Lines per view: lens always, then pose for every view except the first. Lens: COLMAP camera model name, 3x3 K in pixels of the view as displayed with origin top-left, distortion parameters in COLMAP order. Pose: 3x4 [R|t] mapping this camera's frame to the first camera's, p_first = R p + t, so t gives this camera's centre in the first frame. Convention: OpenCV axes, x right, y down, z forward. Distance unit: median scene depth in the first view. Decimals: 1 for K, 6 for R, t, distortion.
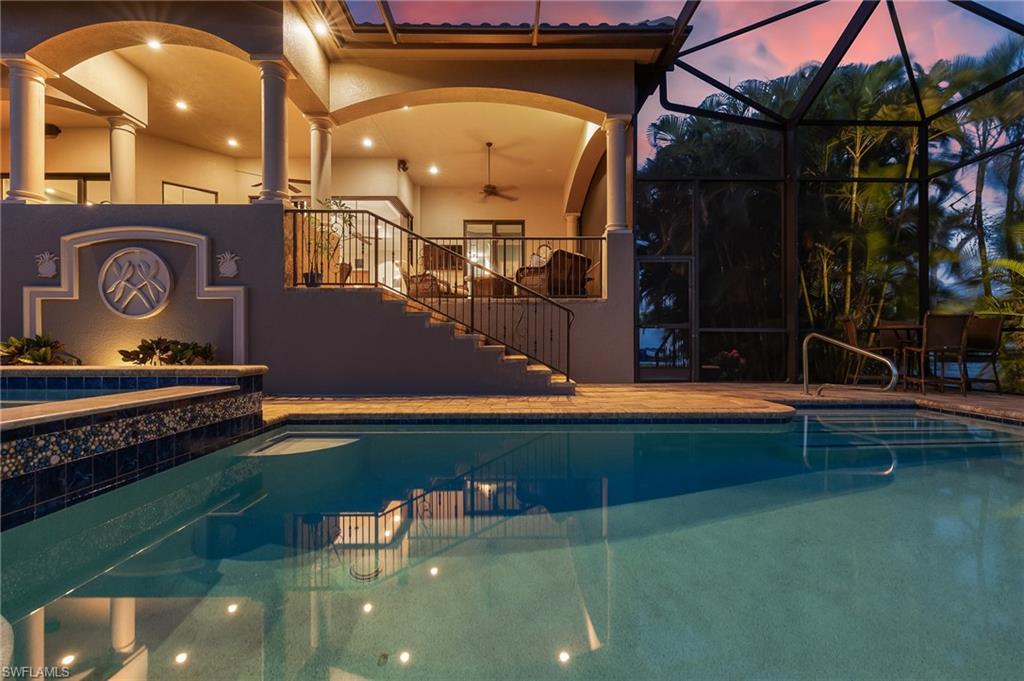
lens RADIAL K [[443.8, 0, 512.0], [0, 443.8, 340.5], [0, 0, 1]] dist [0.002570, 0.000616]
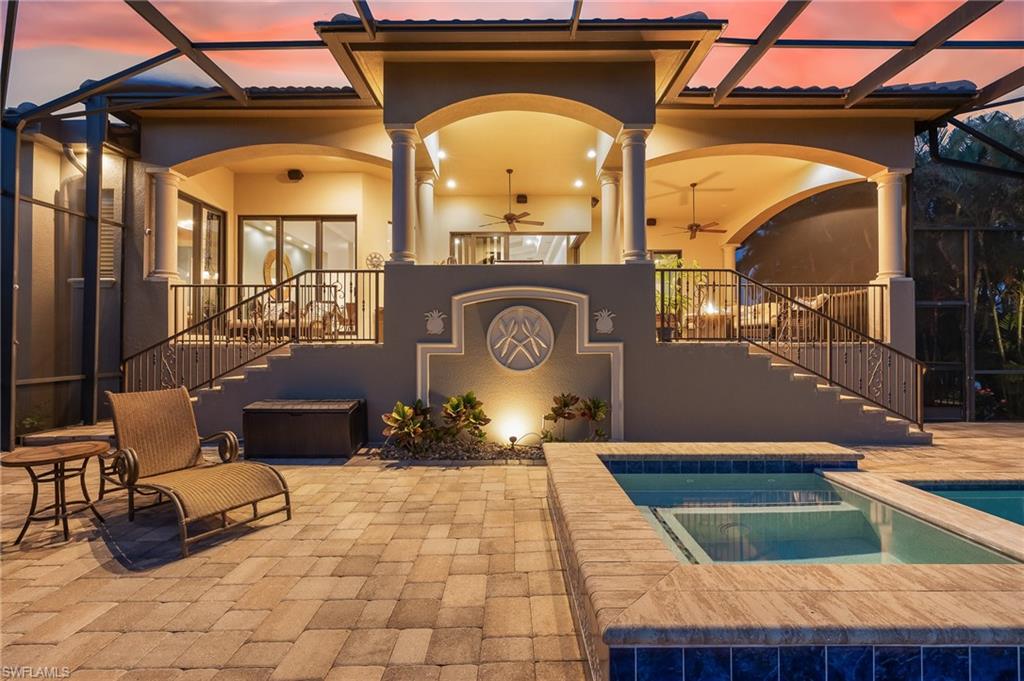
lens RADIAL K [[426.8, 0, 510.5], [0, 426.8, 342.7], [0, 0, 1]] dist [0.000223, 0.000047]
pose [[0.999999, -0.001128, 0.000902, -0.863469], [0.001129, 0.999999, -0.001022, -0.119918], [-0.000901, 0.001023, 0.999999, -0.018268]]
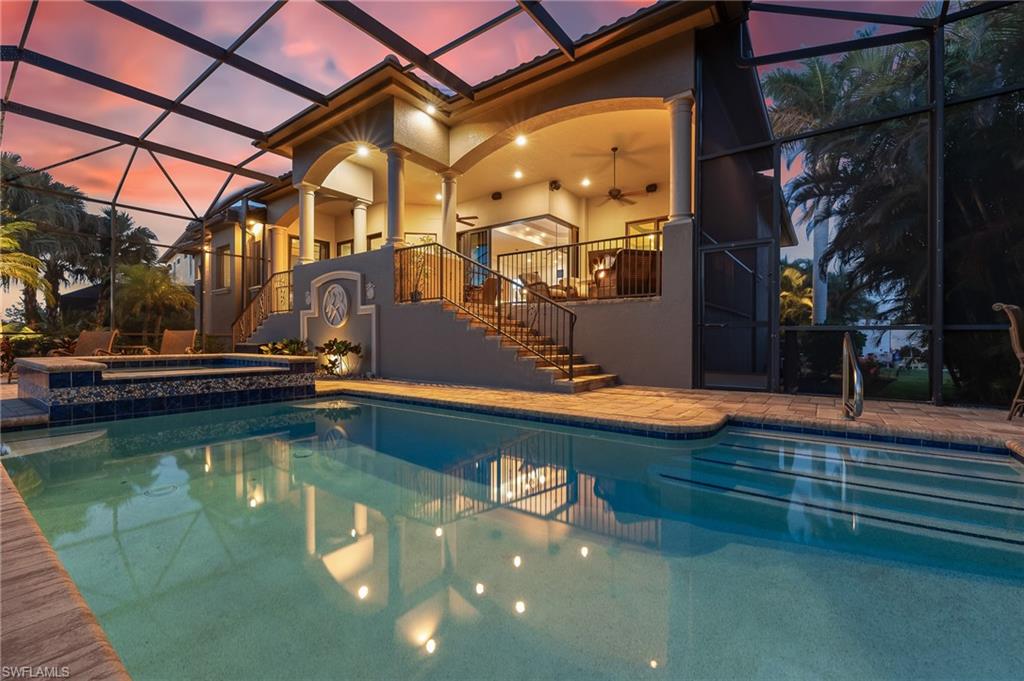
lens RADIAL K [[426.8, 0, 510.5], [0, 426.8, 342.7], [0, 0, 1]] dist [0.000223, 0.000047]
pose [[0.805909, 0.006177, -0.592007, 0.612250], [-0.000731, 0.999955, 0.009437, -0.006981], [0.592039, -0.007173, 0.805878, 0.105730]]
